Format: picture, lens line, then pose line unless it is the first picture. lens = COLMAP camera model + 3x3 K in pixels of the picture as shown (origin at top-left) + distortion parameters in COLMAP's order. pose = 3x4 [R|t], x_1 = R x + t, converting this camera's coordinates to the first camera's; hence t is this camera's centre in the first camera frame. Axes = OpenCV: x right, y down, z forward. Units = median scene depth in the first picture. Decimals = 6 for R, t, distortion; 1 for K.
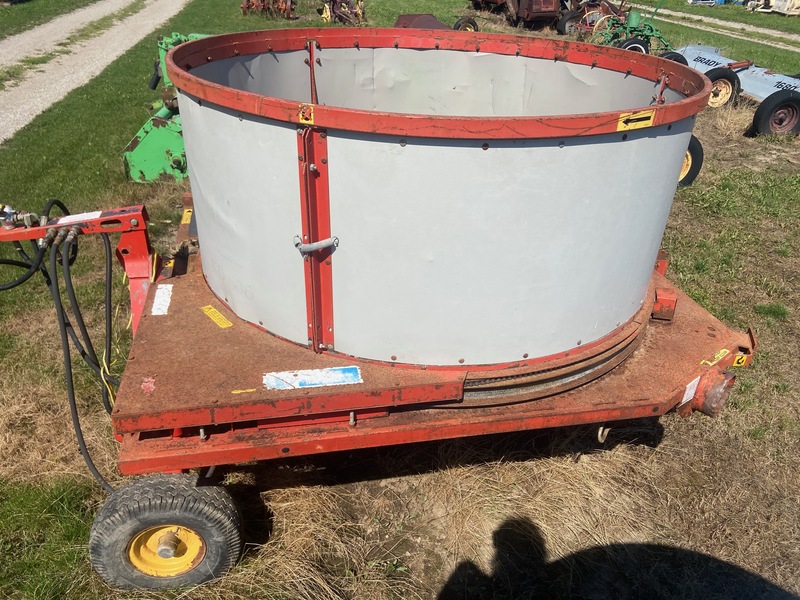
lens RADIAL K [[600.8, 0, 400.0], [0, 600.8, 300.0], [0, 0, 1]] dist [0.017773, -0.000847]
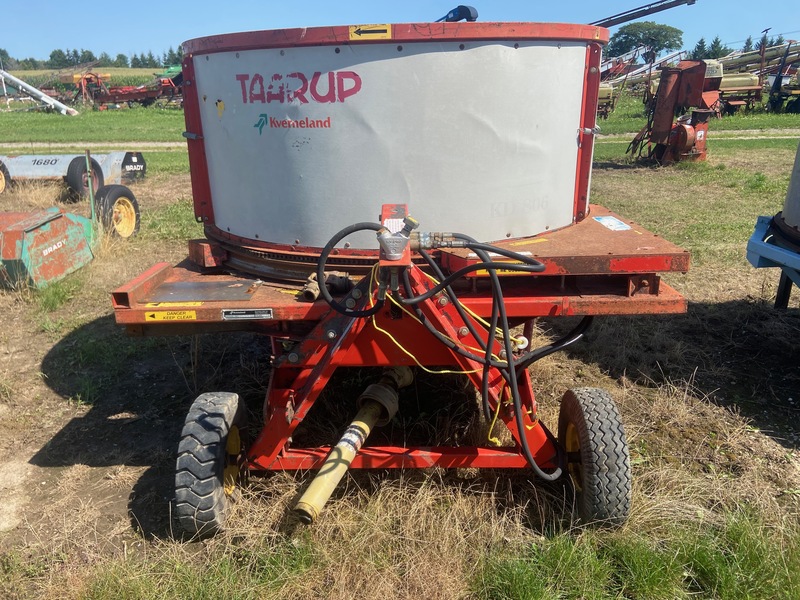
lens RADIAL K [[604.6, 0, 400.0], [0, 604.6, 300.0], [0, 0, 1]] dist [-0.007686, -0.003815]
pose [[0.261405, -0.373014, 0.890241, -1.604813], [0.516344, 0.833288, 0.197534, -0.259641], [-0.815510, 0.408034, 0.410429, 0.900677]]
